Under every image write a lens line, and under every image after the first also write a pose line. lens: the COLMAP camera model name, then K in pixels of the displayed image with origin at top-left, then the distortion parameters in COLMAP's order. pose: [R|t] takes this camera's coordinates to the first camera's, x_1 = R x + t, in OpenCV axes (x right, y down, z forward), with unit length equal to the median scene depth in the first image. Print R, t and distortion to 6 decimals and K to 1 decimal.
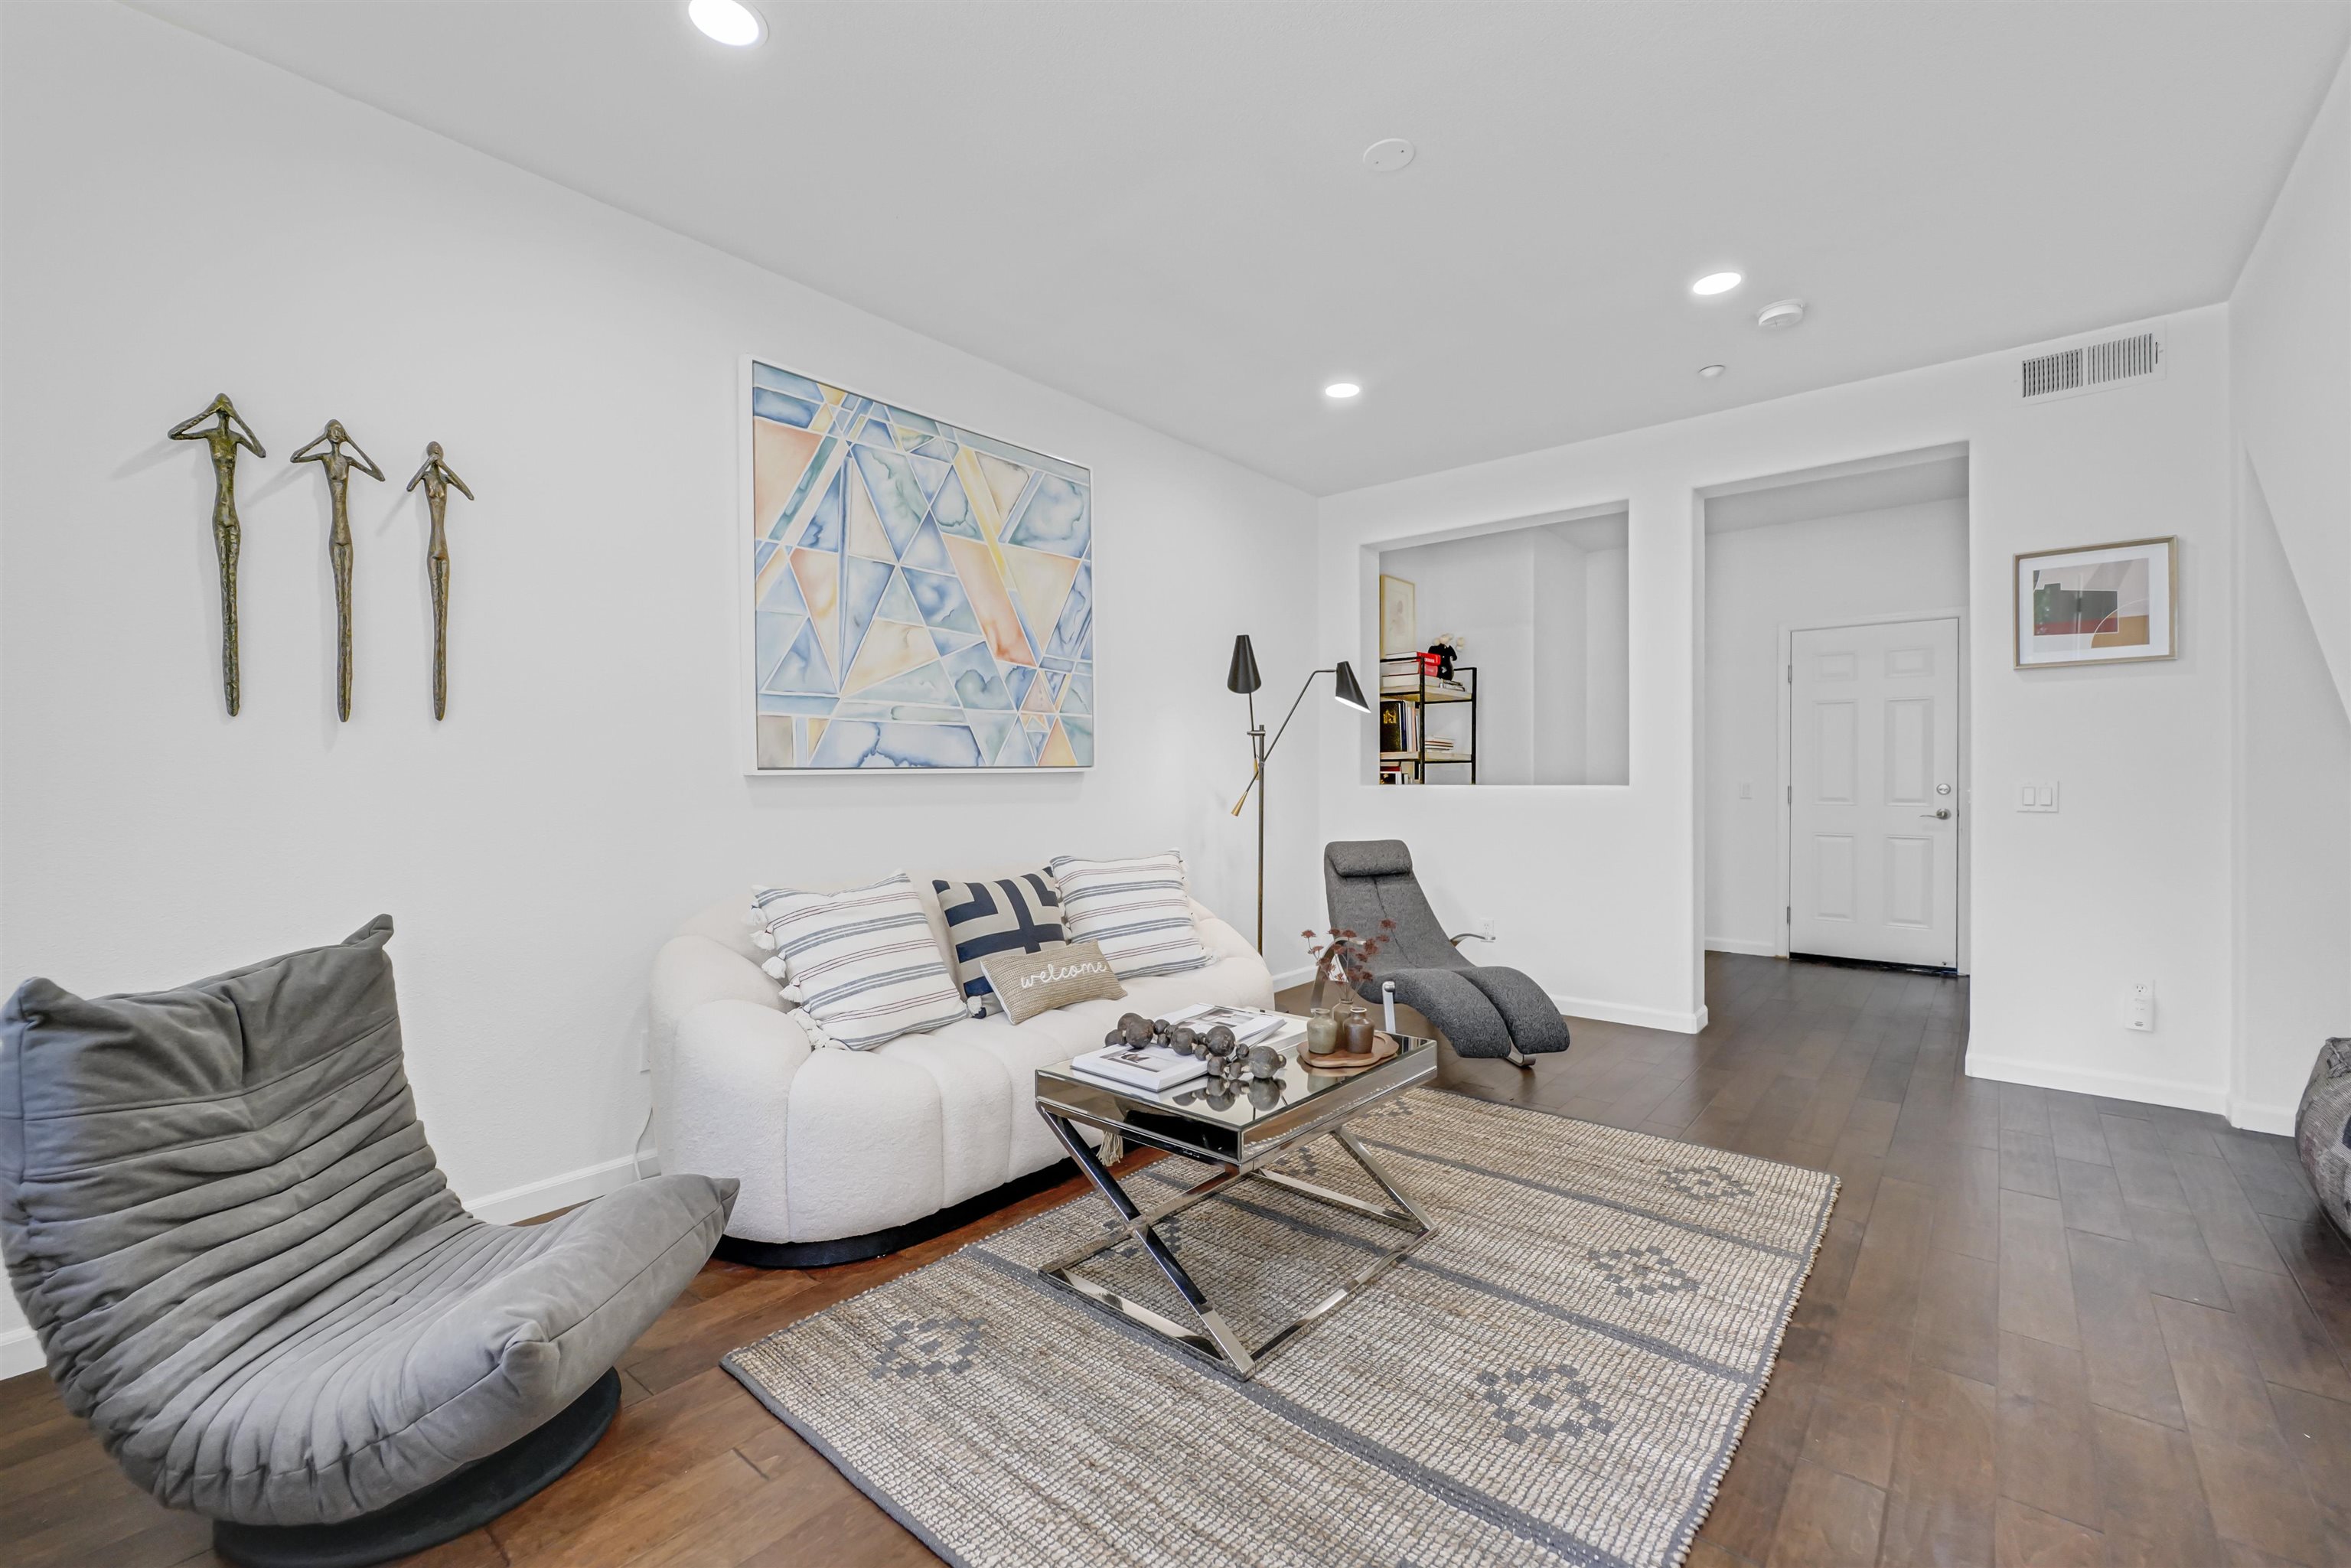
lens RADIAL K [[967.7, 0, 1173.9], [0, 967.7, 783.9], [0, 0, 1]] dist [0.001317, 0.000244]
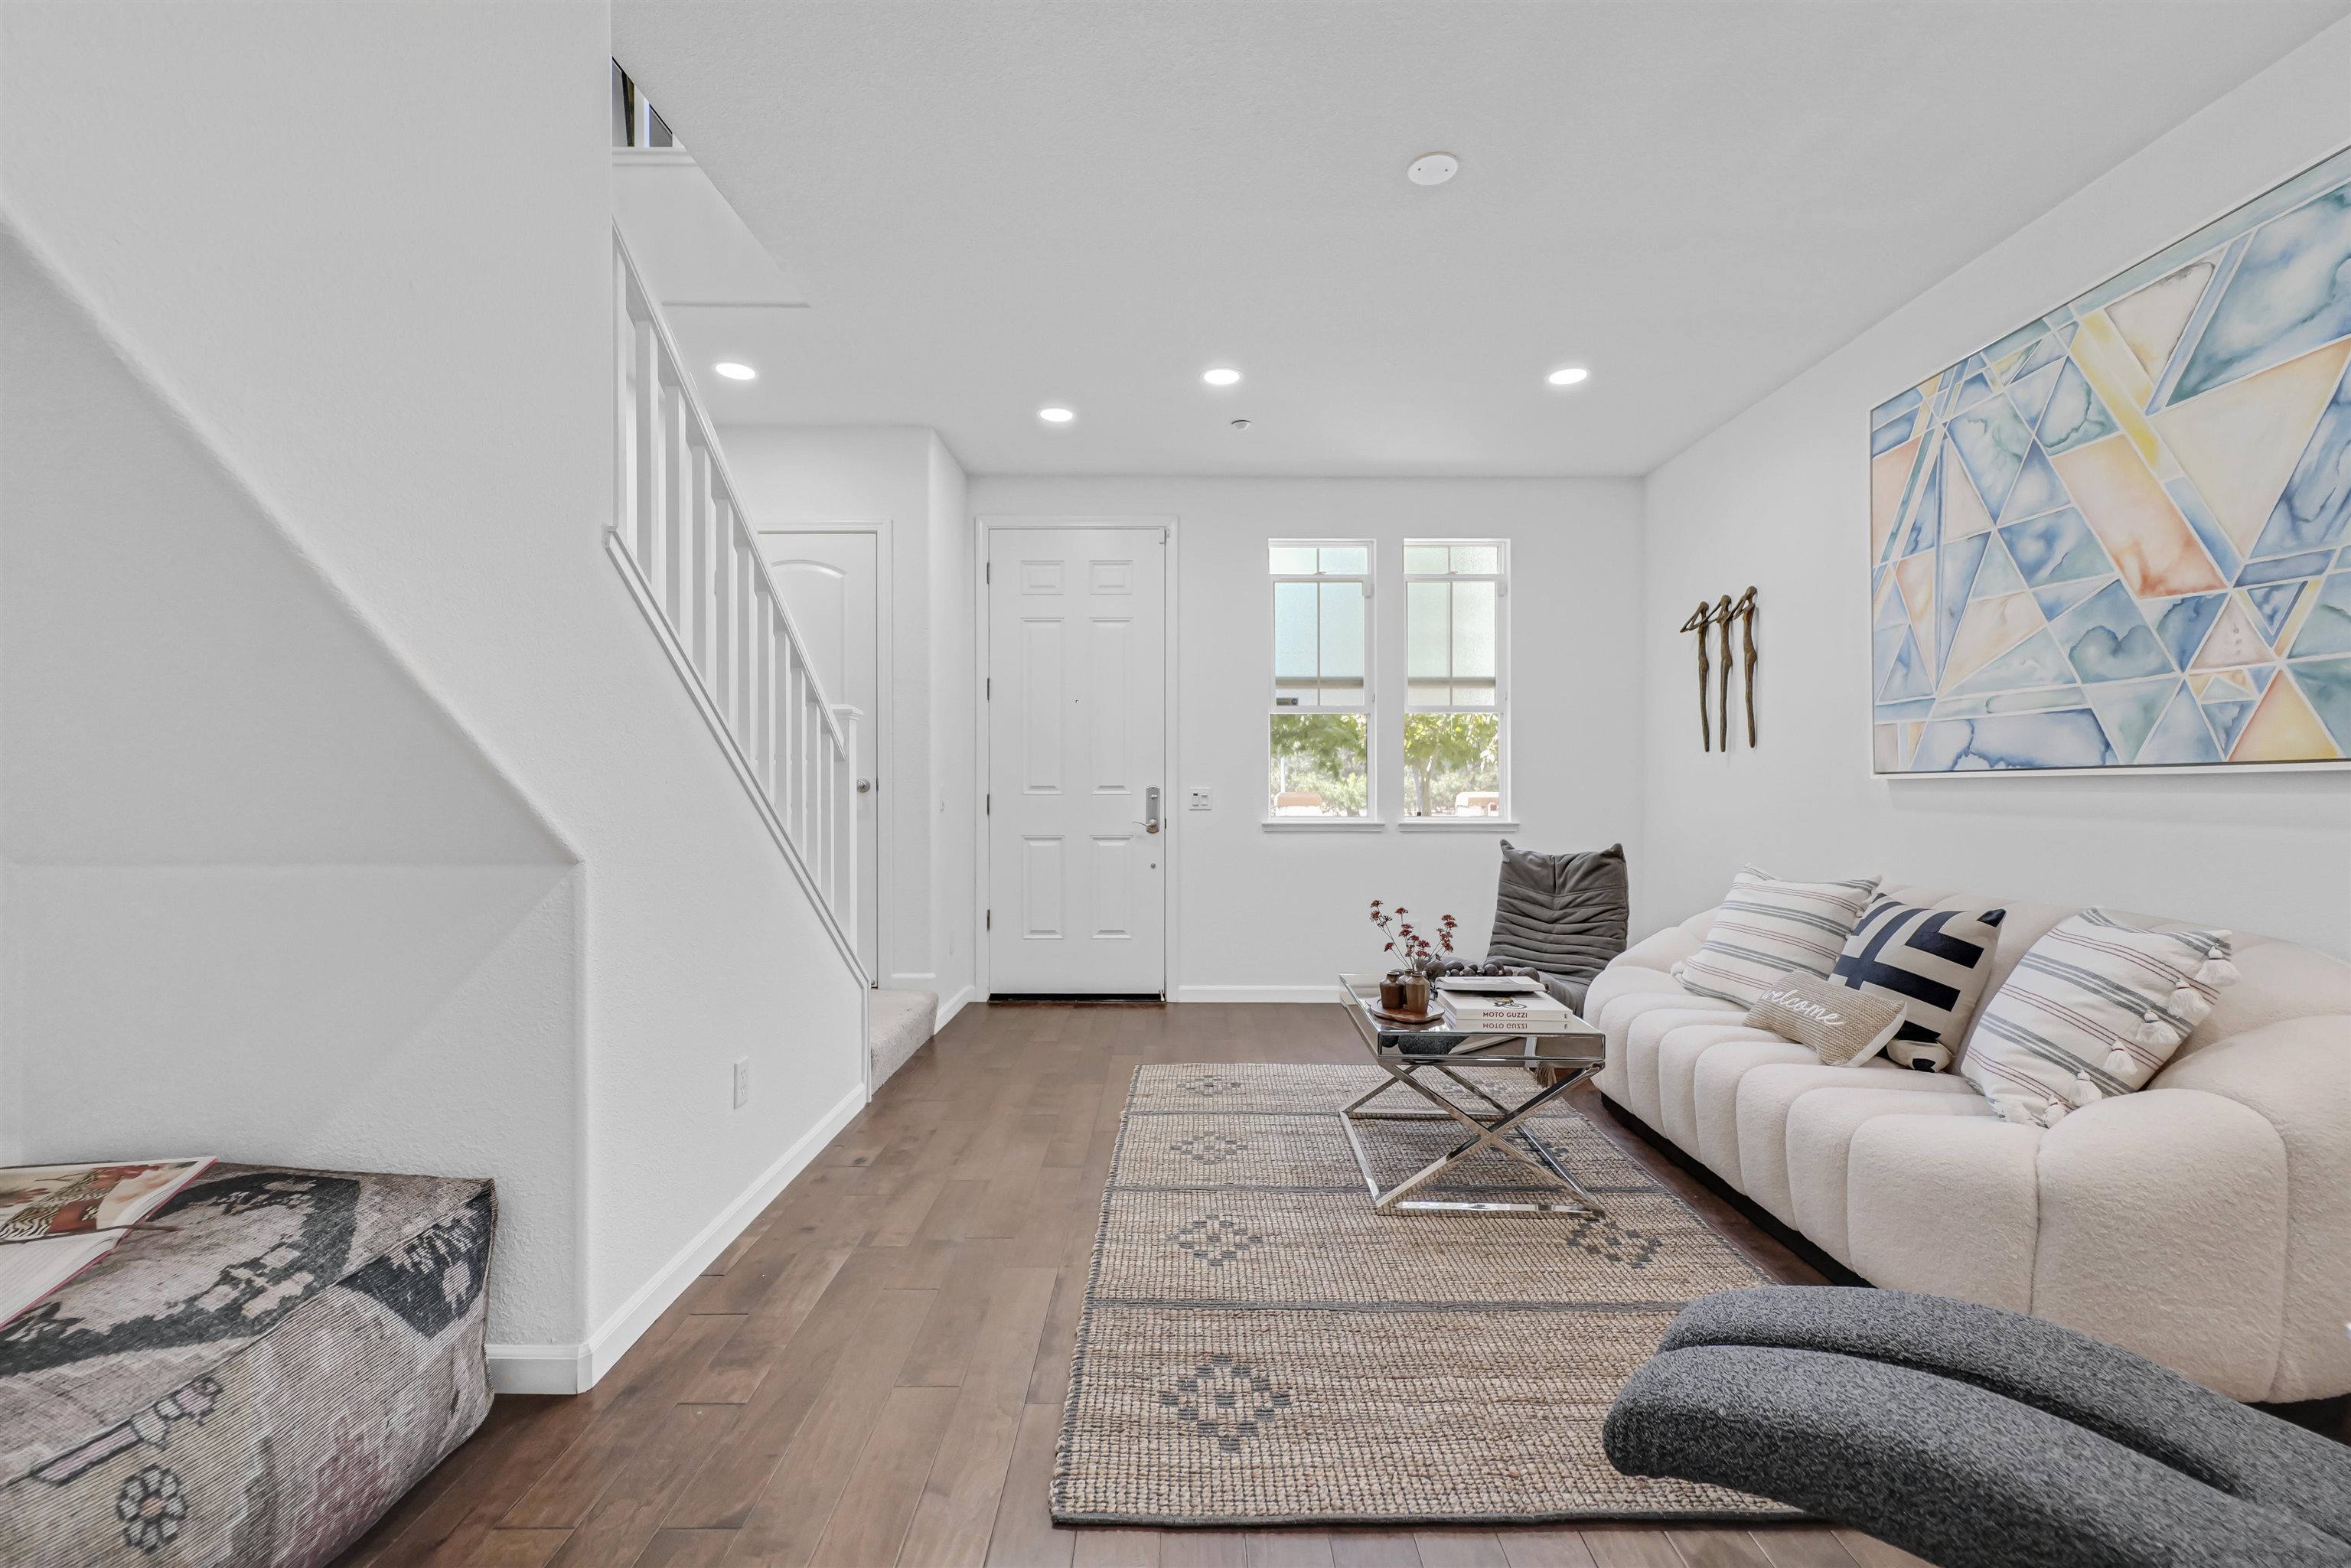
lens RADIAL K [[1031.8, 0, 1173.2], [0, 1031.8, 770.9], [0, 0, 1]] dist [-0.001347, 0.000447]
pose [[-0.769920, -0.008791, -0.638080, 0.807267], [-0.008200, 0.999959, -0.003882, -0.006336], [0.638088, 0.002243, -0.769960, 1.194989]]
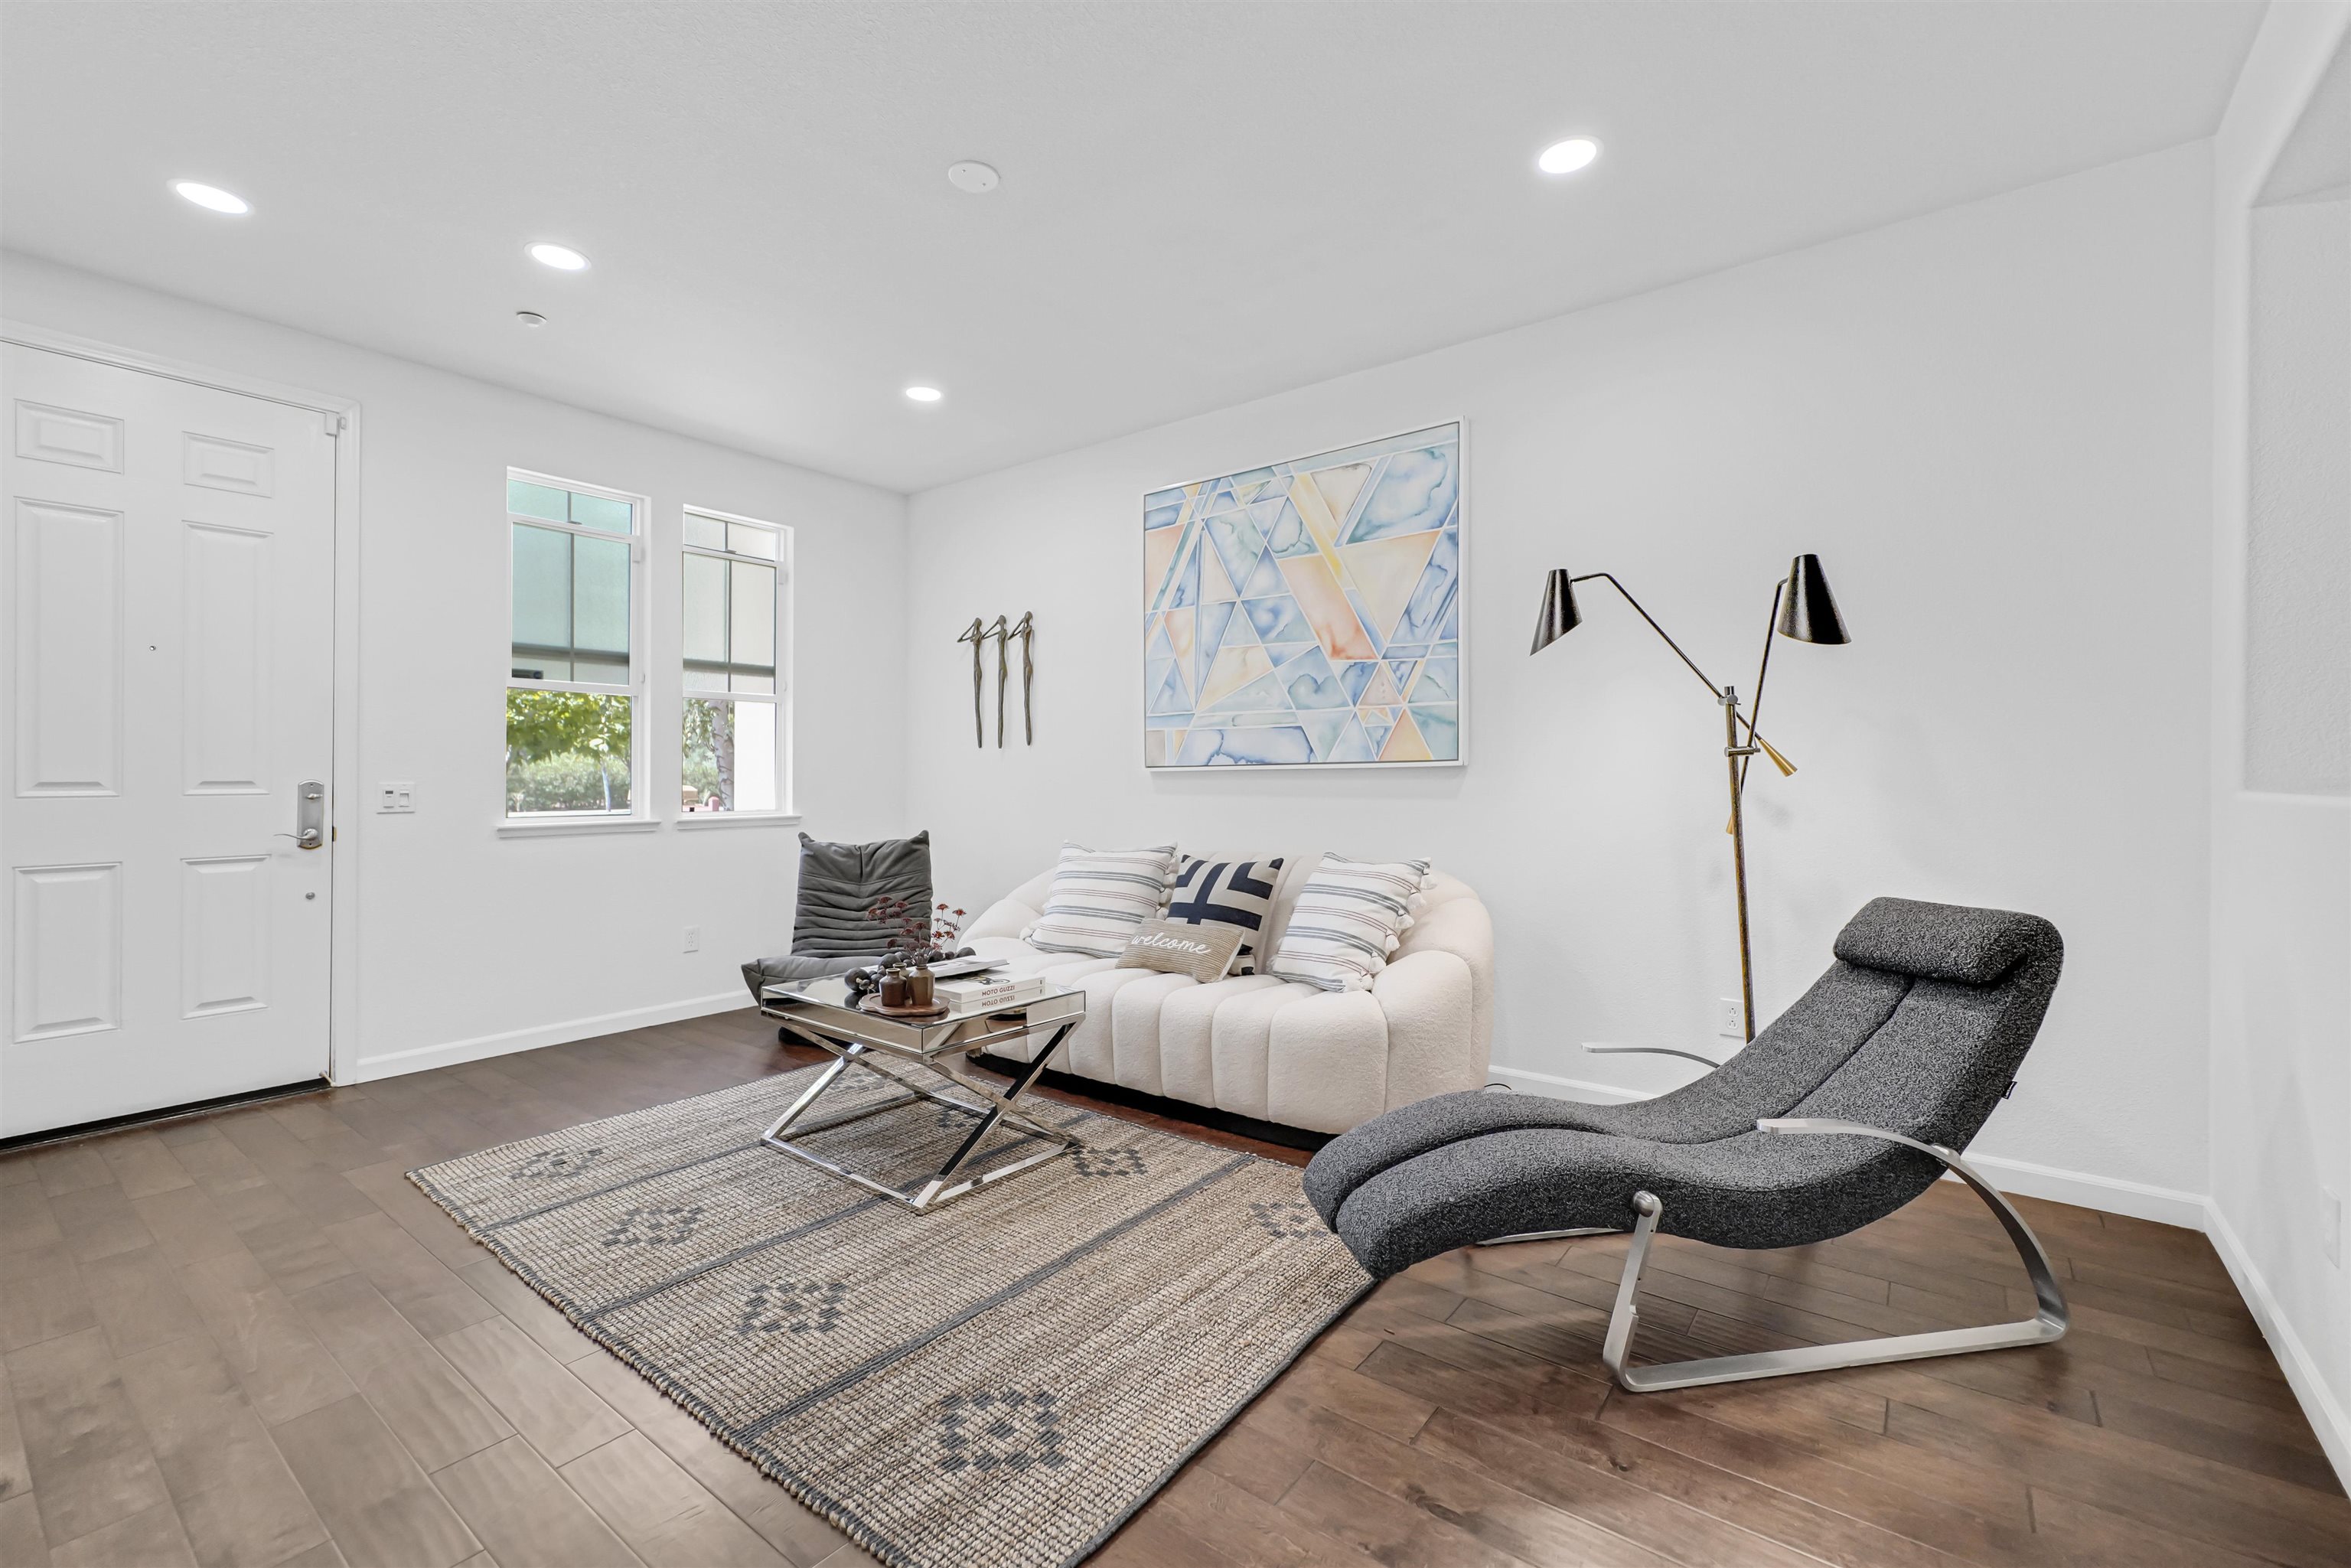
lens RADIAL K [[994.4, 0, 1224.0], [0, 994.4, 766.2], [0, 0, 1]] dist [-0.000283, 0.000371]
pose [[0.072101, -0.009751, -0.997350, 0.940499], [-0.008311, 0.999912, -0.010377, -0.001932], [0.997363, 0.009037, 0.072013, 0.863366]]
